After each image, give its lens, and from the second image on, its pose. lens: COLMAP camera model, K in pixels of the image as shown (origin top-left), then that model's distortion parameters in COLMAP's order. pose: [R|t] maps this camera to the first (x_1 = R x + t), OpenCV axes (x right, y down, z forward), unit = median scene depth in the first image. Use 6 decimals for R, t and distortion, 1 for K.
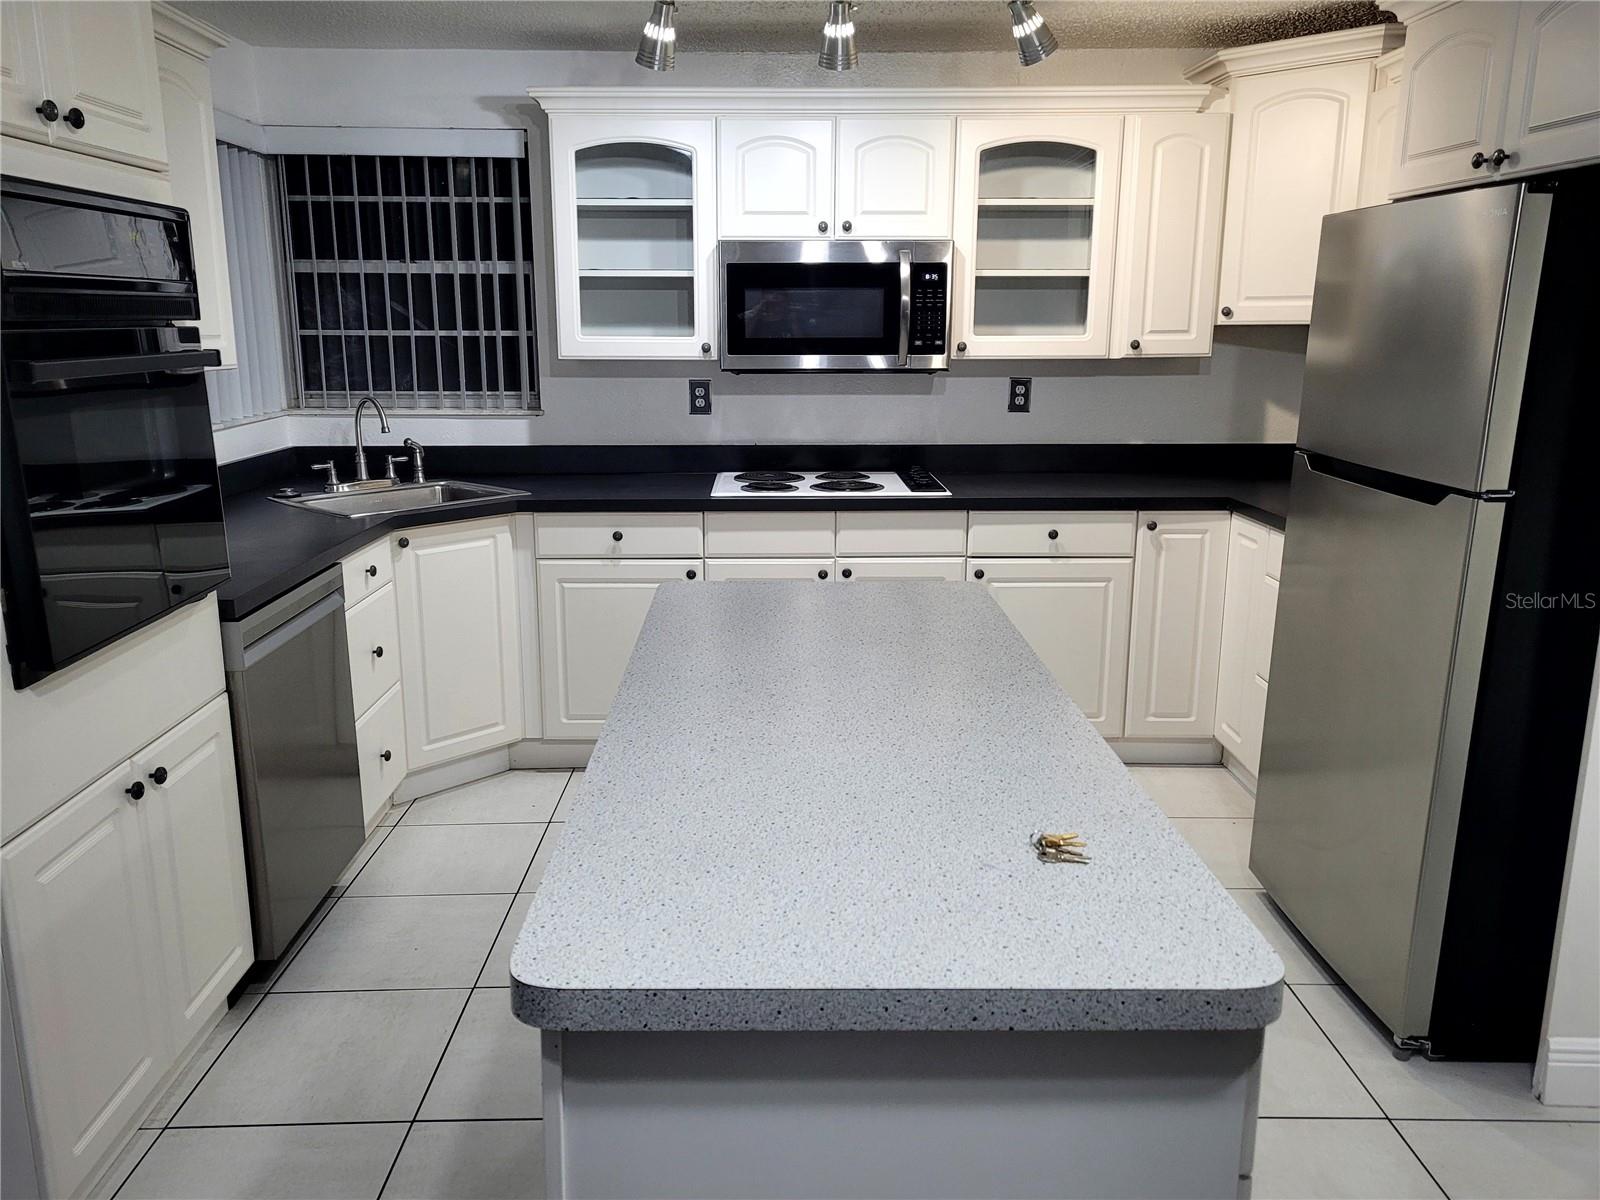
lens RADIAL K [[1268.3, 0, 800.0], [0, 1268.3, 600.0], [0, 0, 1]] dist [0.031653, -0.005542]
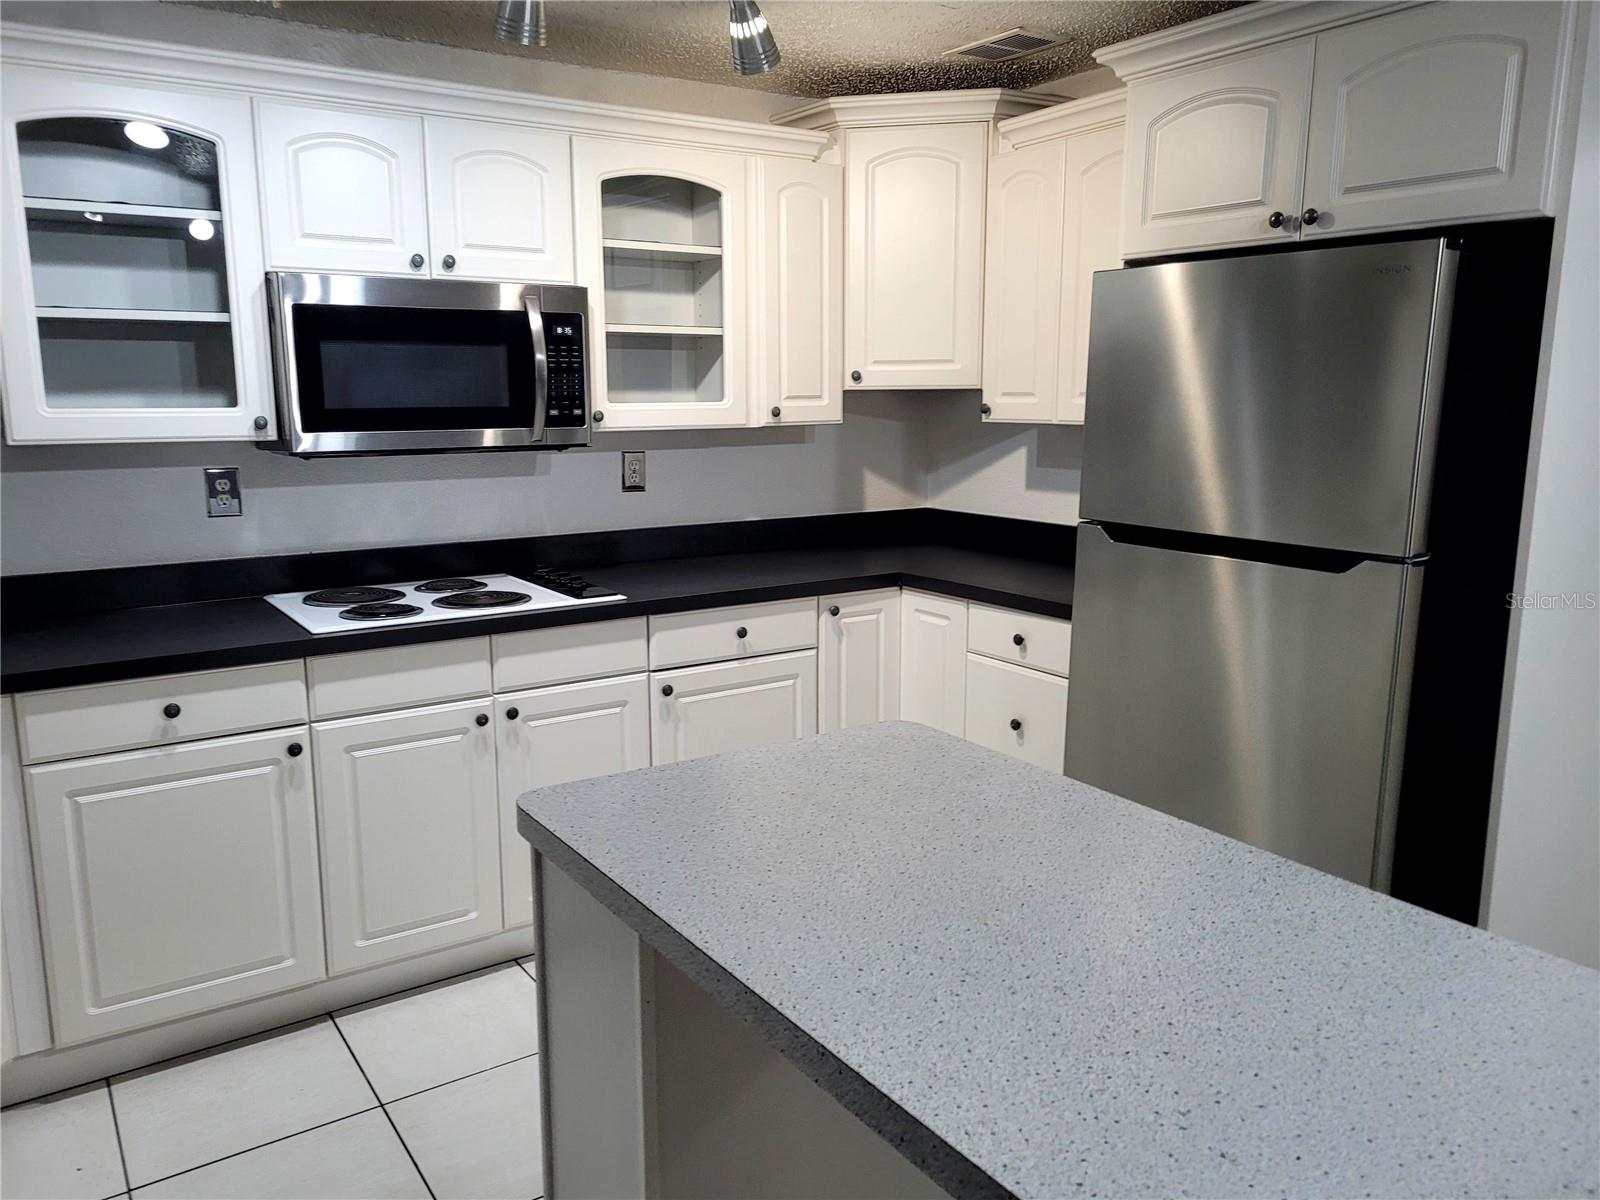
lens RADIAL K [[1227.2, 0, 800.0], [0, 1227.2, 600.0], [0, 0, 1]] dist [0.071550, -0.084140]
pose [[0.833310, -0.097861, 0.544075, -0.212749], [0.123433, 0.992297, -0.010569, -0.059030], [-0.538850, 0.075964, 0.838970, 0.279587]]
